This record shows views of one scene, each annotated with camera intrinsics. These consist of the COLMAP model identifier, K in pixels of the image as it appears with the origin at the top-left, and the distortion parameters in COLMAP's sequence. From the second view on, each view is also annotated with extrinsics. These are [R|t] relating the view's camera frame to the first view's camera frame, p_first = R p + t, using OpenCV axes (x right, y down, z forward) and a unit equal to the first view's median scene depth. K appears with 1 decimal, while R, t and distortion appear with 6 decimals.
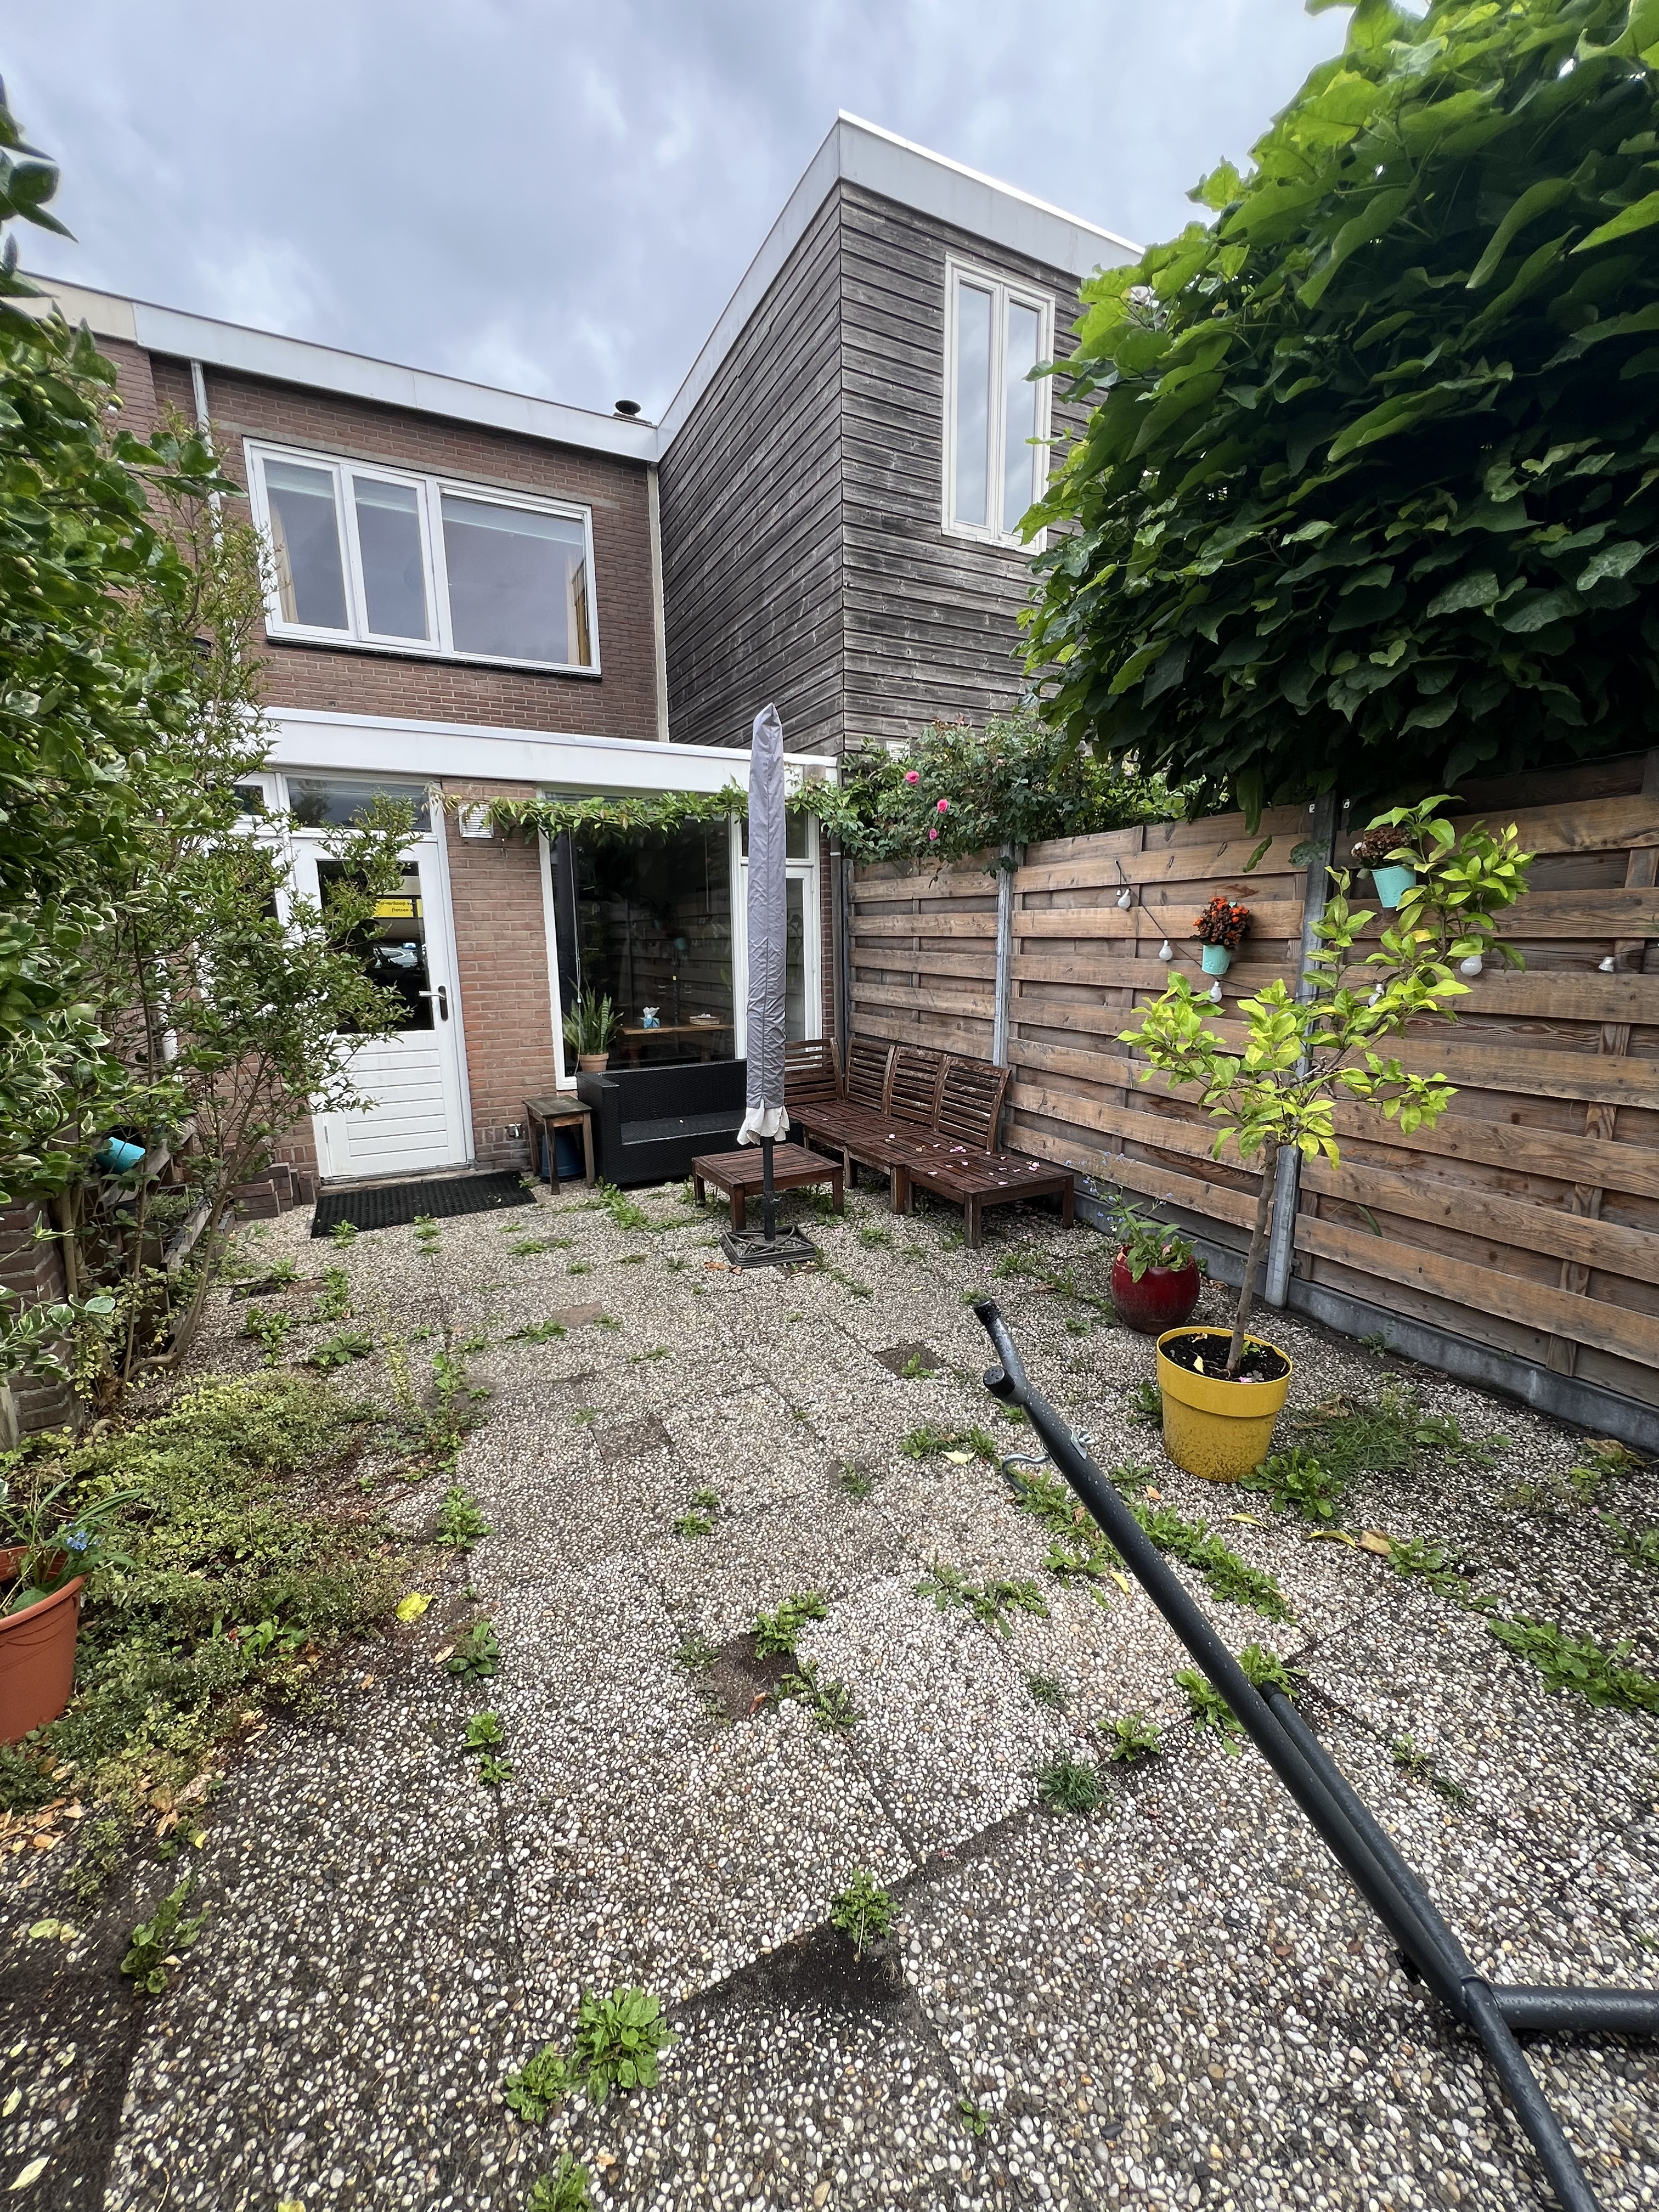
lens RADIAL K [[884.5, 0, 825.2], [0, 884.5, 1108.6], [0, 0, 1]] dist [-0.001845, 0.000346]
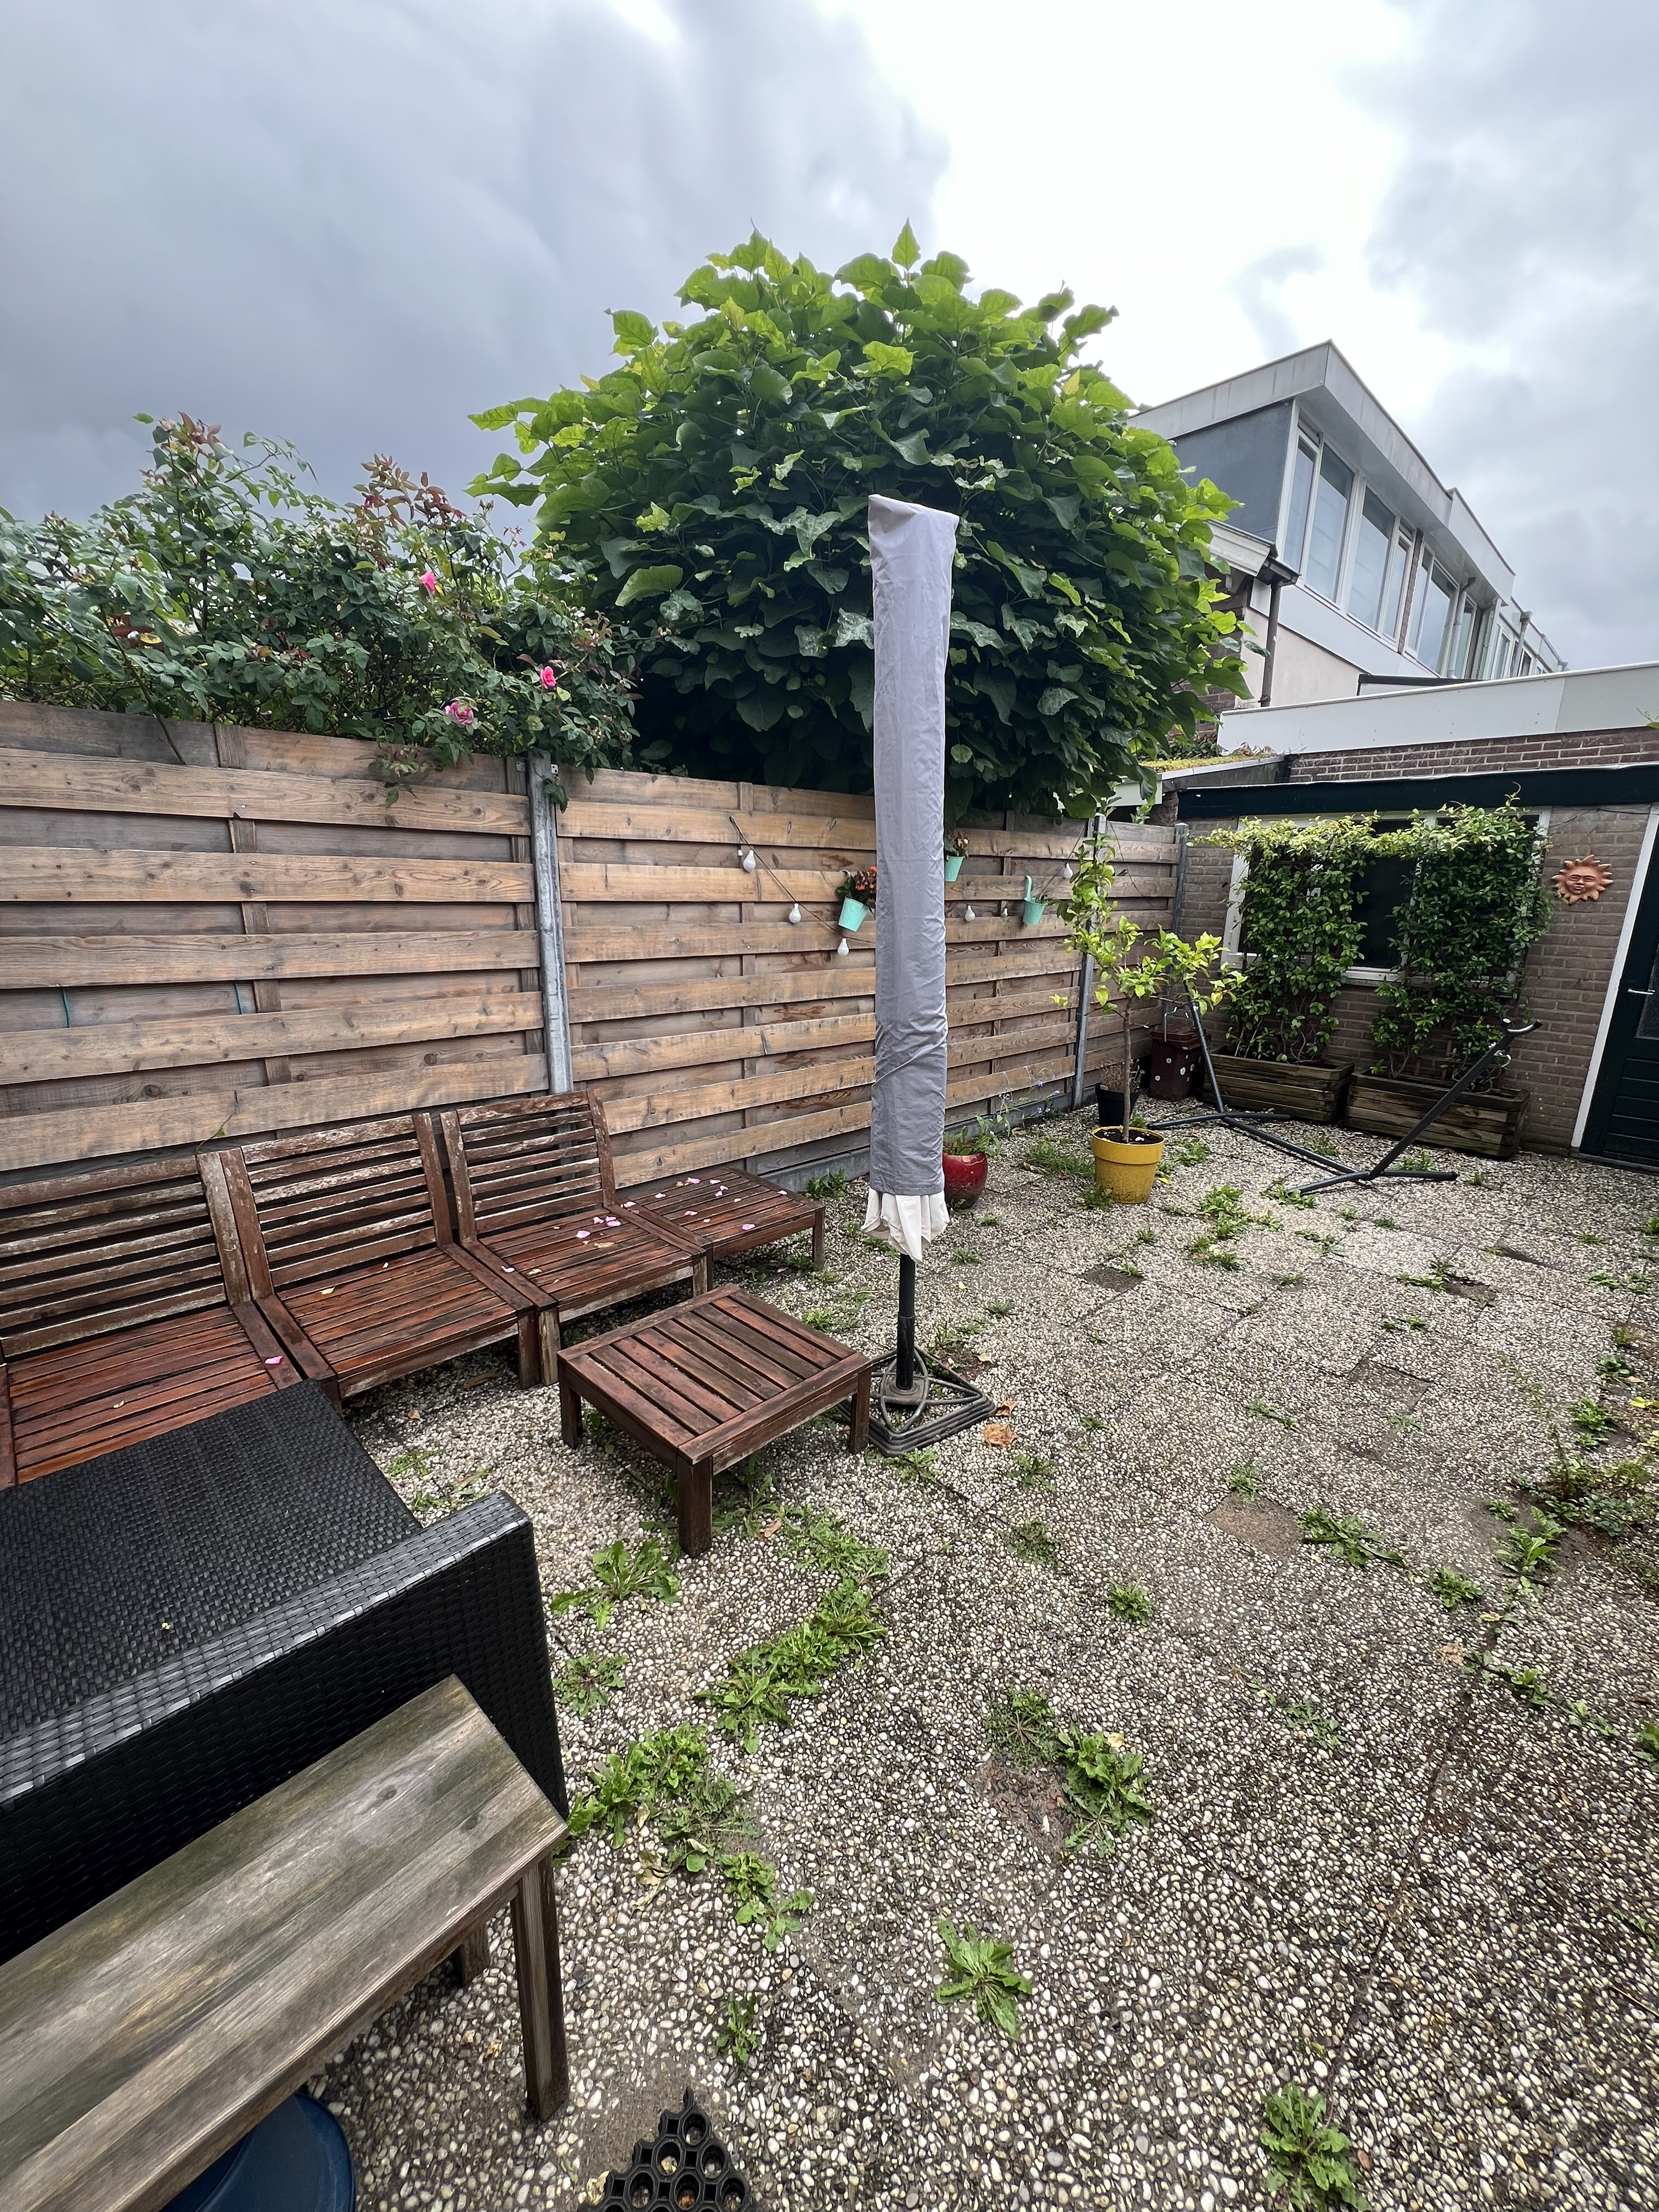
lens RADIAL K [[884.5, 0, 828.5], [0, 884.5, 1109.3], [0, 0, 1]] dist [-0.001845, 0.000346]
pose [[-0.303590, -0.237753, 0.922663, -0.597917], [0.169514, 0.939441, 0.297853, -0.244547], [-0.937602, 0.246829, -0.244903, 1.171126]]
